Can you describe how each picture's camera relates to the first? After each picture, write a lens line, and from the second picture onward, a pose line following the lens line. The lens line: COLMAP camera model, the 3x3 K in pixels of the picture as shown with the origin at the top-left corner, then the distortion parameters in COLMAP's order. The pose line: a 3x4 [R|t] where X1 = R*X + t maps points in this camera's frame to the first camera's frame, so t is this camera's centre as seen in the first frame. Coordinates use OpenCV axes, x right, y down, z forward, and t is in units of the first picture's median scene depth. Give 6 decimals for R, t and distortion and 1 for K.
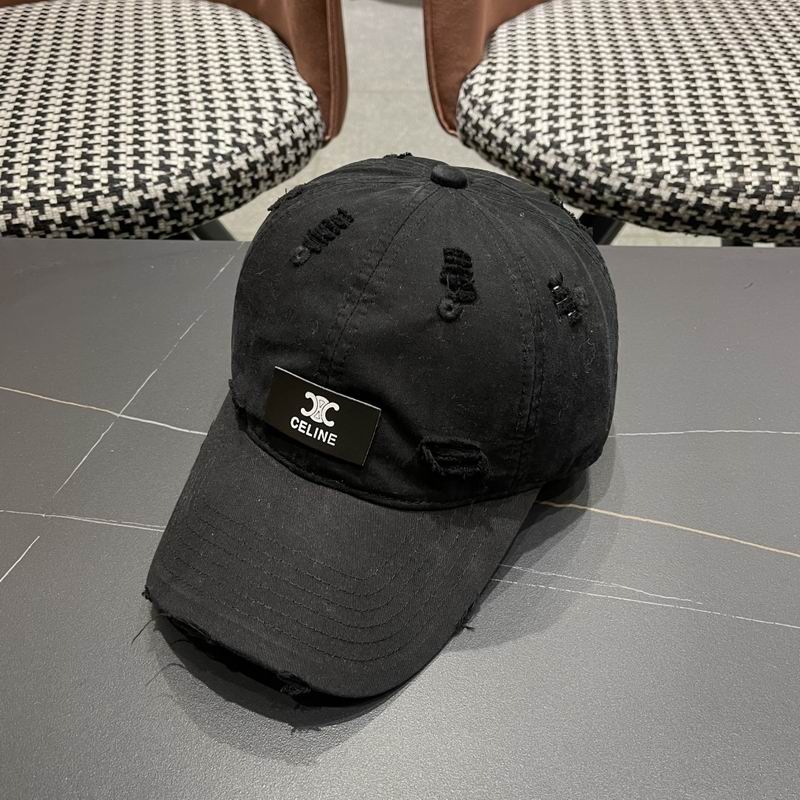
lens RADIAL K [[842.1, 0, 398.7], [0, 842.1, 402.7], [0, 0, 1]] dist [0.021671, 0.000000]
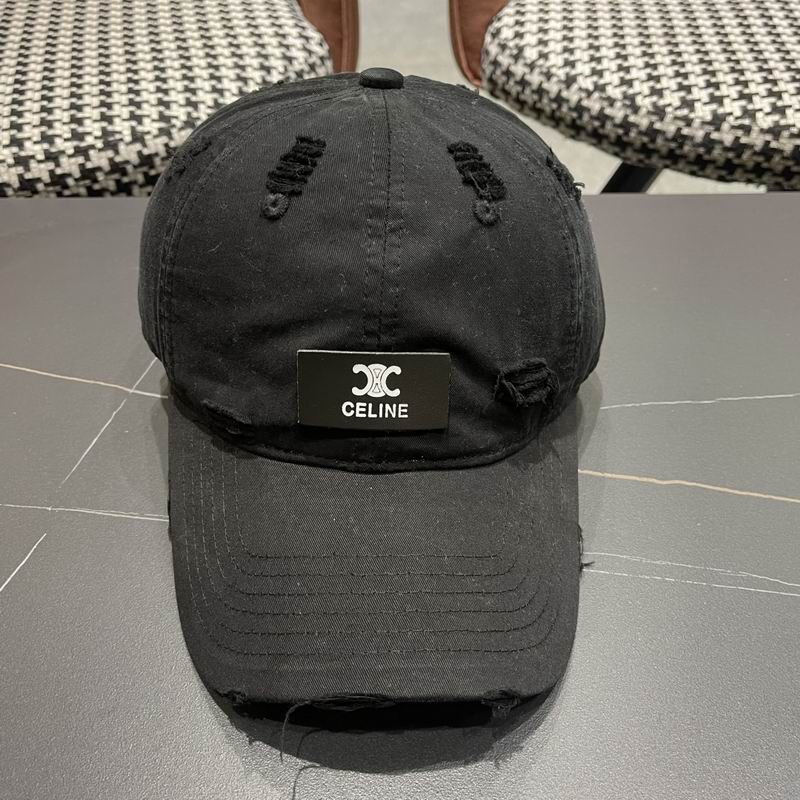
lens RADIAL K [[842.1, 0, 398.4], [0, 842.1, 416.8], [0, 0, 1]] dist [0.021671, 0.000000]
pose [[0.999522, -0.022699, 0.021001, -0.056505], [0.022258, 0.999532, 0.021003, 0.020914], [-0.021468, -0.020526, 0.999559, 0.098664]]
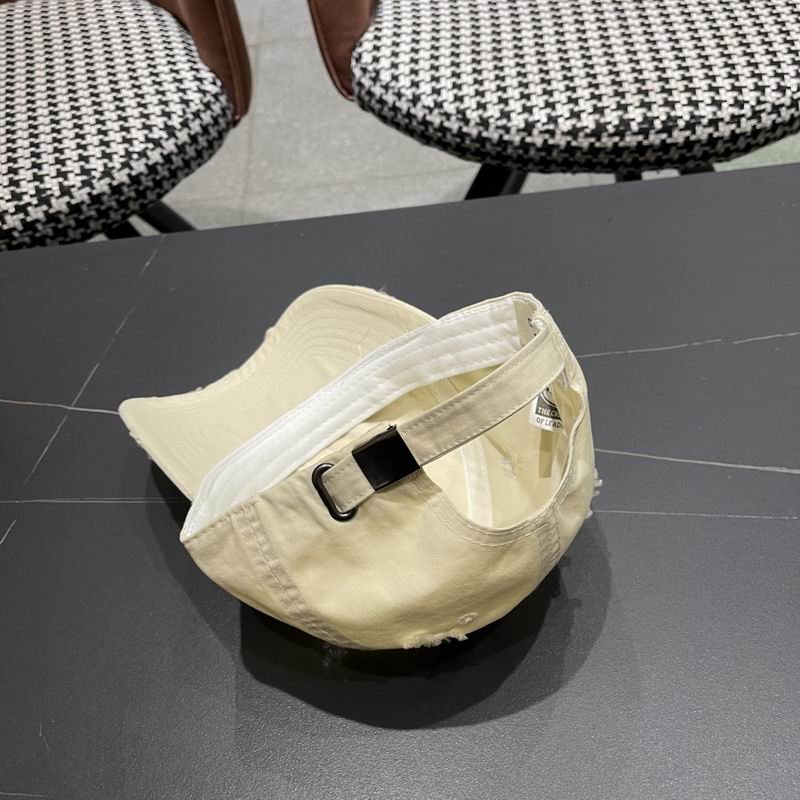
lens RADIAL K [[842.1, 0, 403.6], [0, 842.1, 404.7], [0, 0, 1]] dist [0.021671, 0.000000]
pose [[0.991618, -0.128925, 0.008485, 0.082027], [0.127718, 0.988029, 0.086522, -0.022329], [-0.019538, -0.084713, 0.996214, -0.123977]]
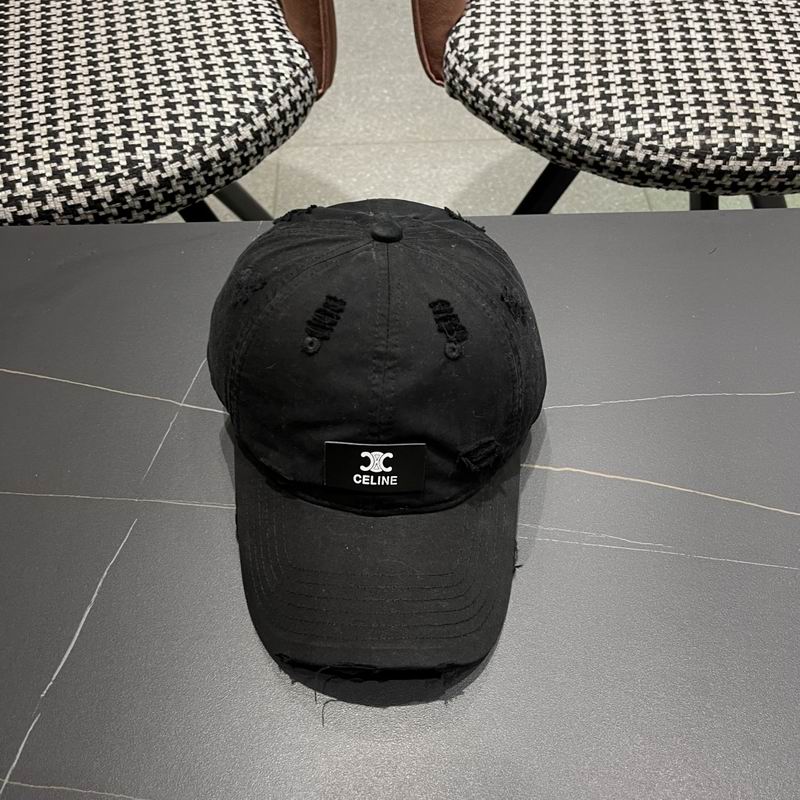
lens RADIAL K [[842.1, 0, 406.5], [0, 842.1, 410.4], [0, 0, 1]] dist [0.021671, 0.000000]
pose [[0.997937, -0.051080, 0.038885, -0.045785], [0.043929, 0.985047, 0.166591, -0.111525], [-0.046813, -0.164539, 0.985259, -0.119024]]
